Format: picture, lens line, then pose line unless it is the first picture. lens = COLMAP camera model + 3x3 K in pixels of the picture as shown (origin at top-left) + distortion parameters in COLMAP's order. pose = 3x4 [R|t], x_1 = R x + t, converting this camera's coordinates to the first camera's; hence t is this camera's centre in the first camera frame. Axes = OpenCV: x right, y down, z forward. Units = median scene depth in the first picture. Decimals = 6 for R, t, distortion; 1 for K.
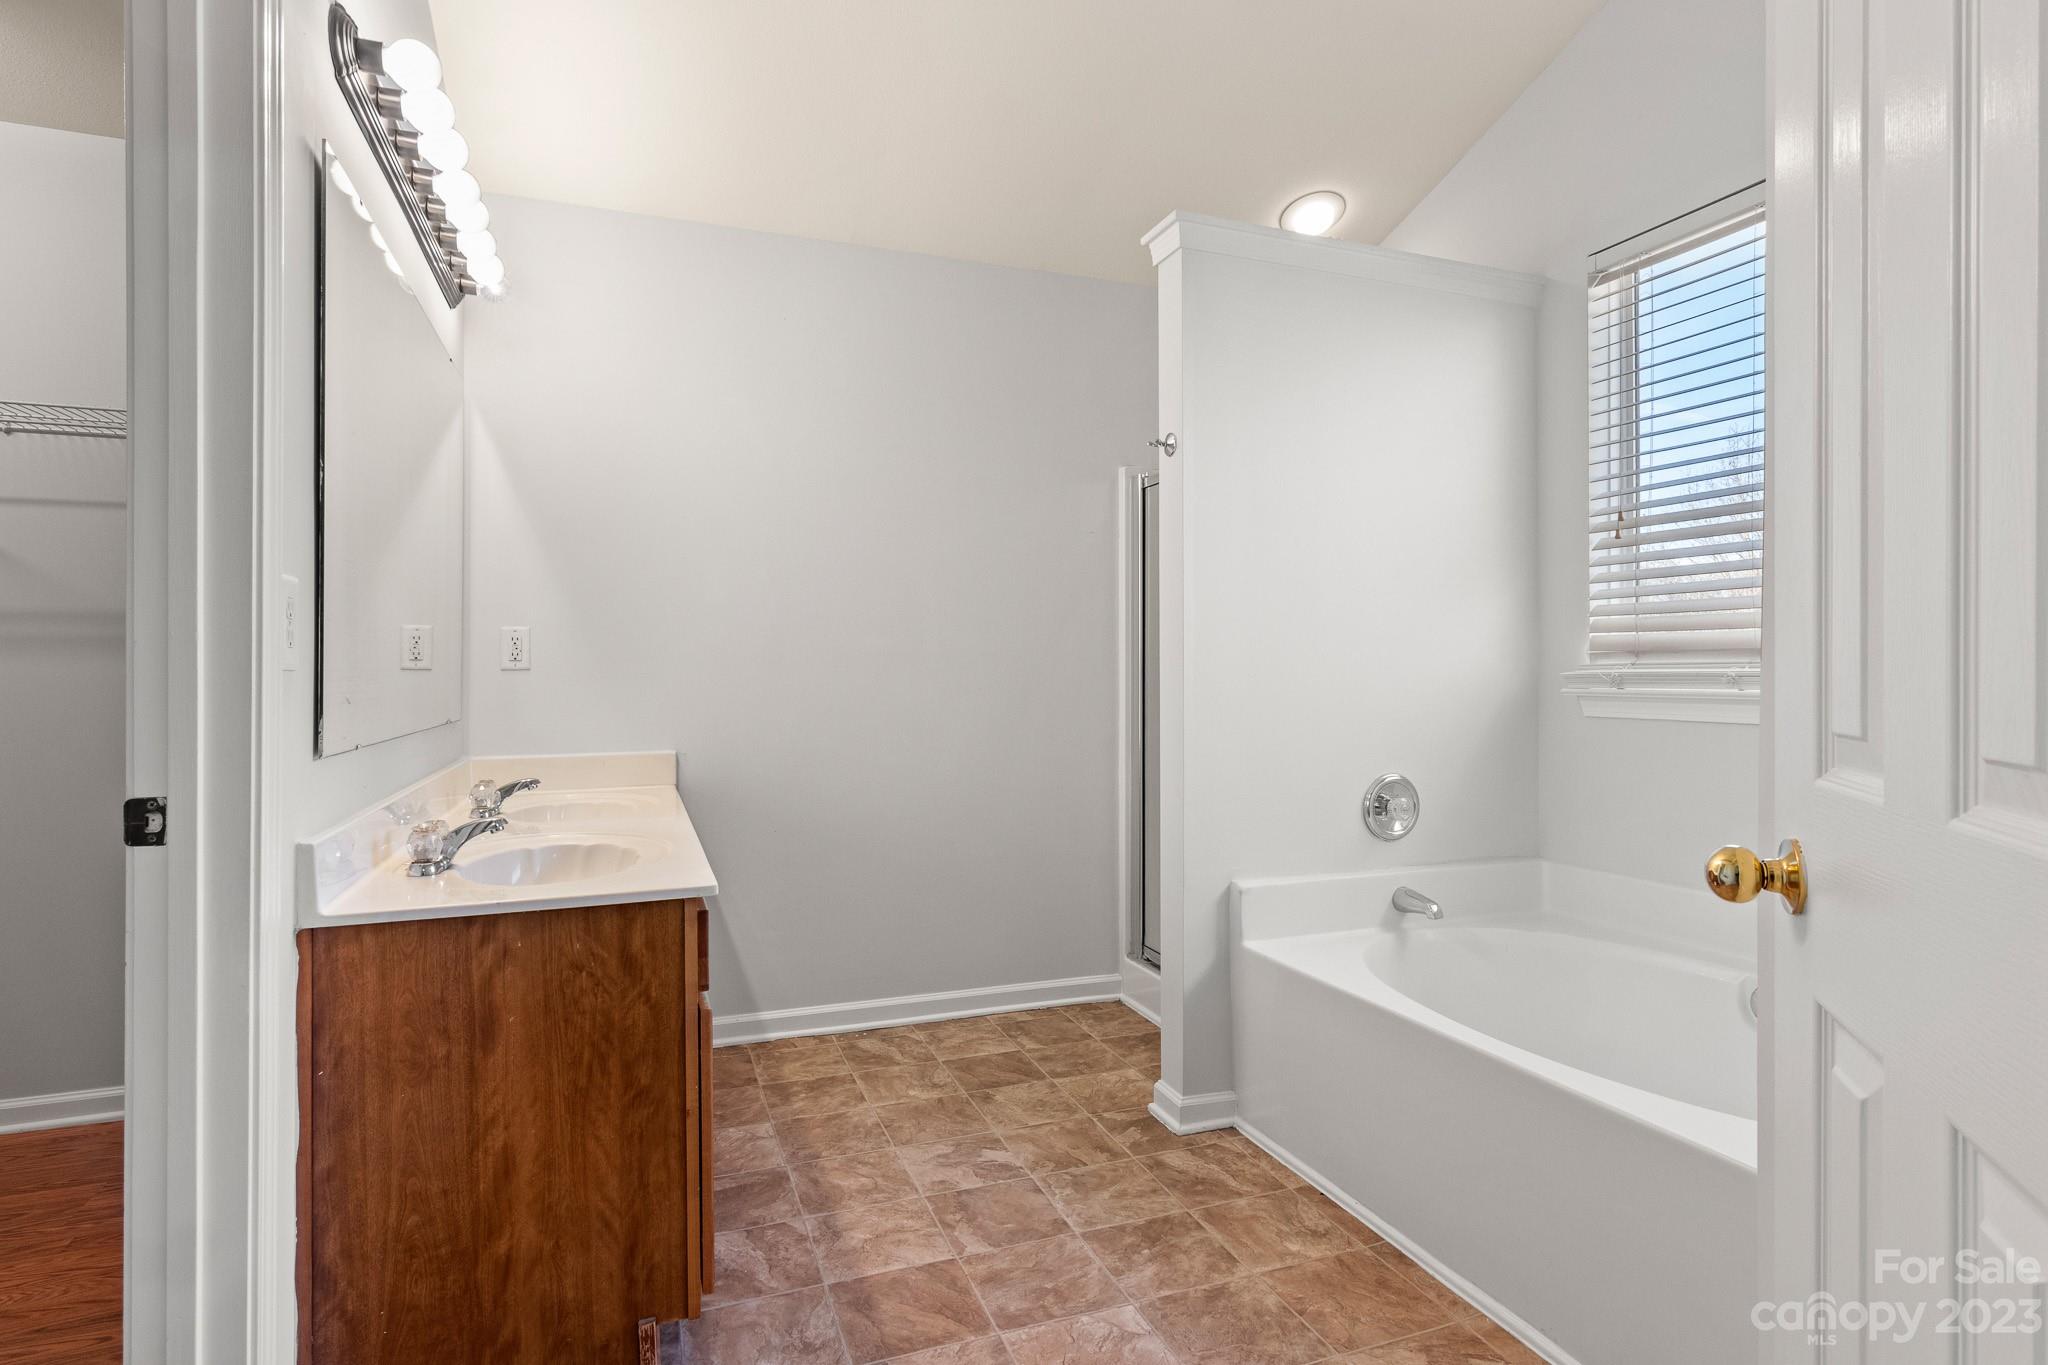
lens RADIAL K [[1070.1, 0, 1030.5], [0, 1070.1, 651.8], [0, 0, 1]] dist [-0.001532, 0.003133]
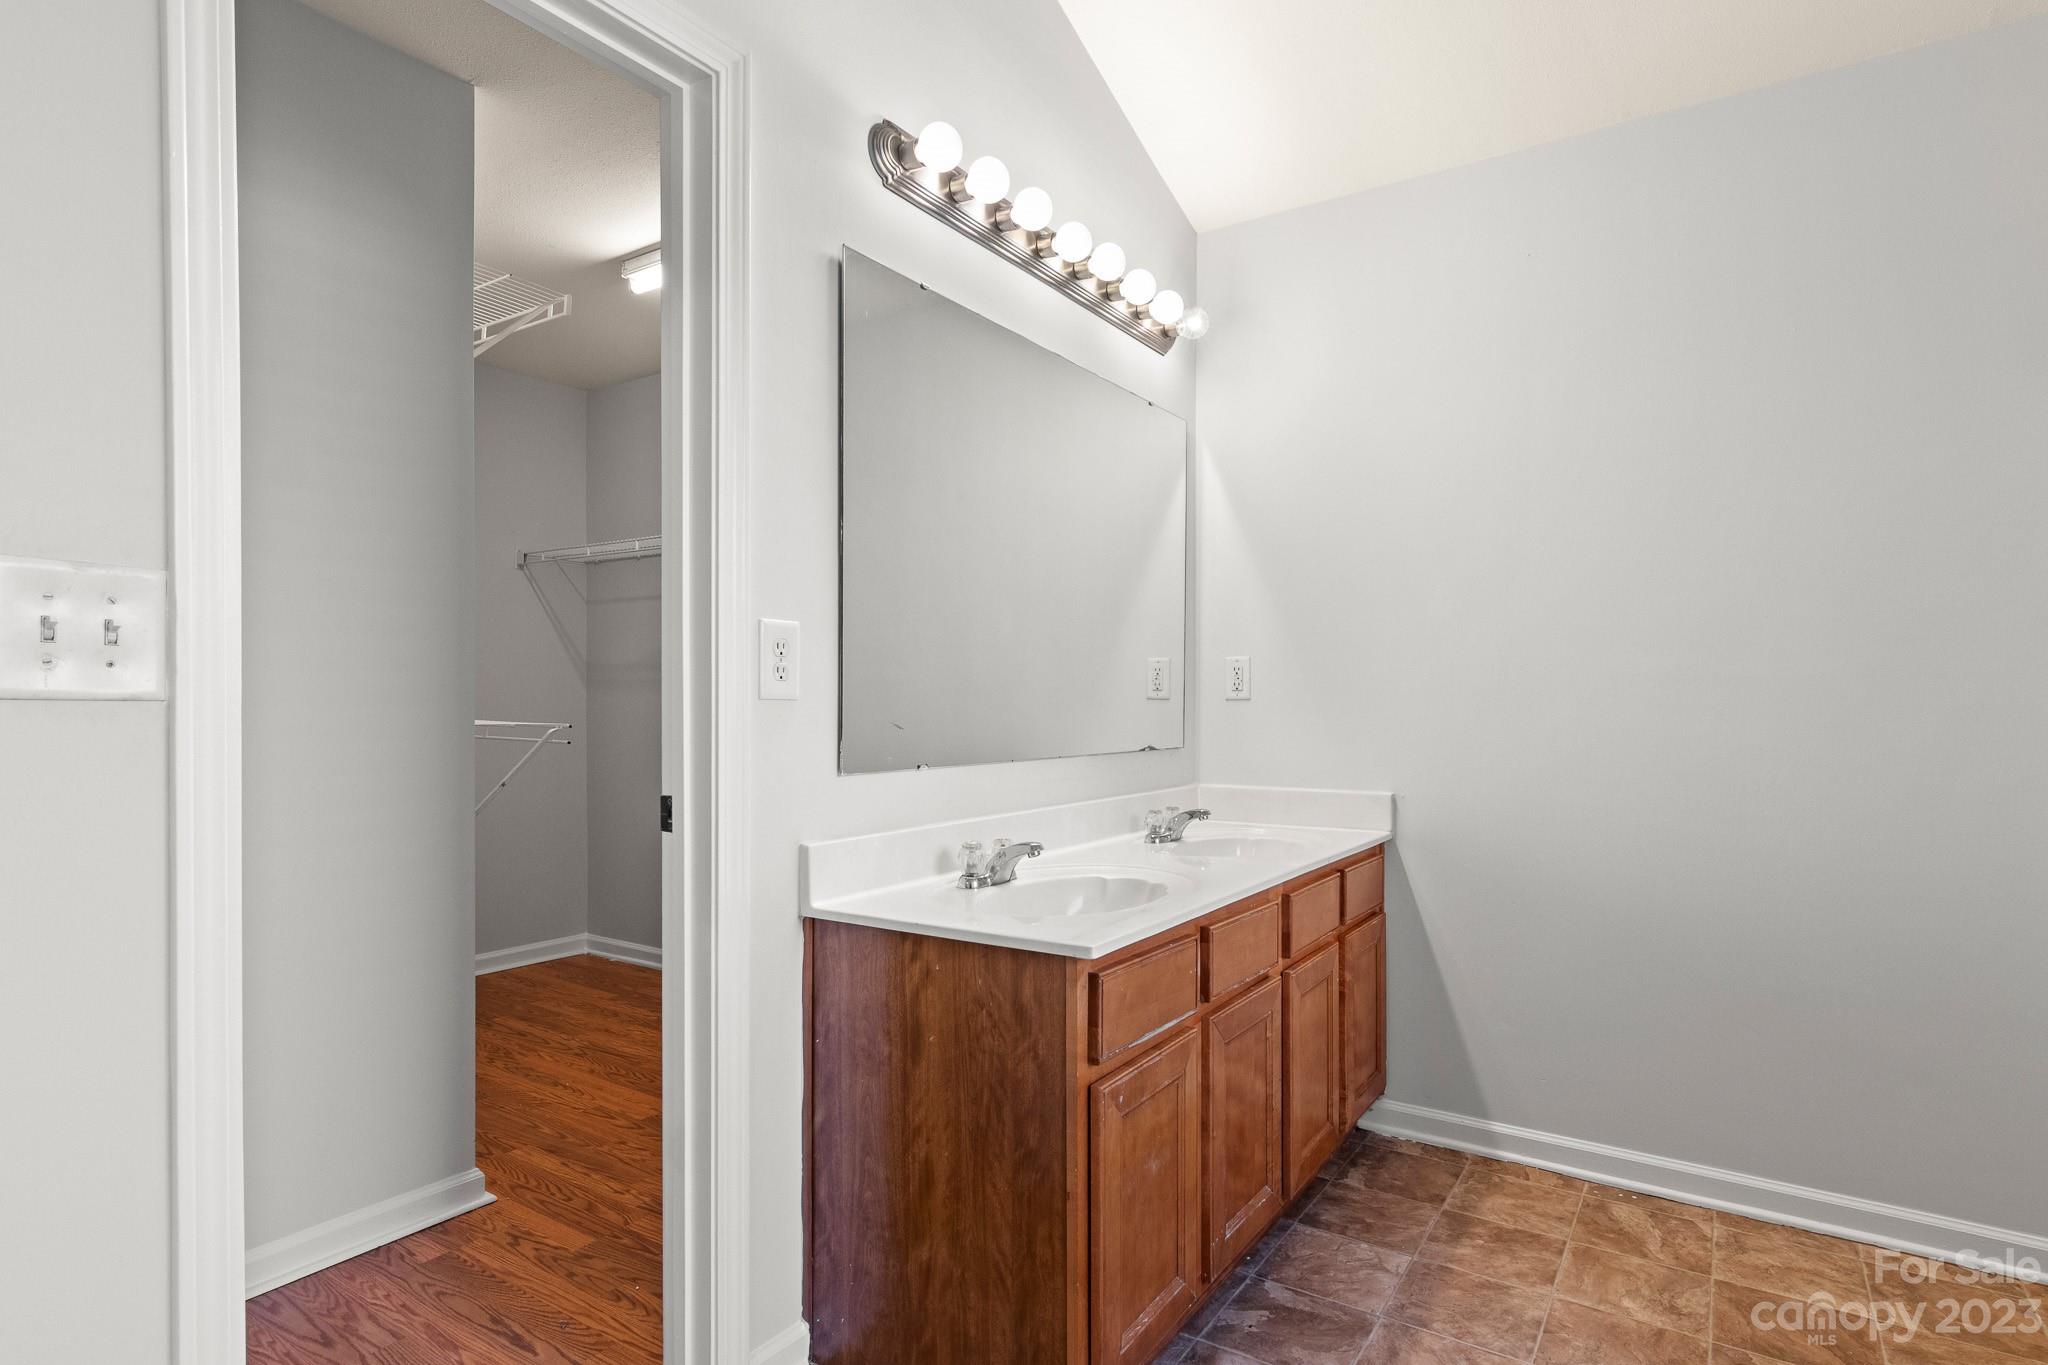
lens RADIAL K [[1070.1, 0, 1017.1], [0, 1070.1, 702.3], [0, 0, 1]] dist [-0.001532, 0.003133]
pose [[0.577340, 0.005152, -0.816488, 0.386251], [0.010178, 0.999857, 0.013505, 0.006731], [0.816441, -0.016107, 0.577205, 0.459702]]
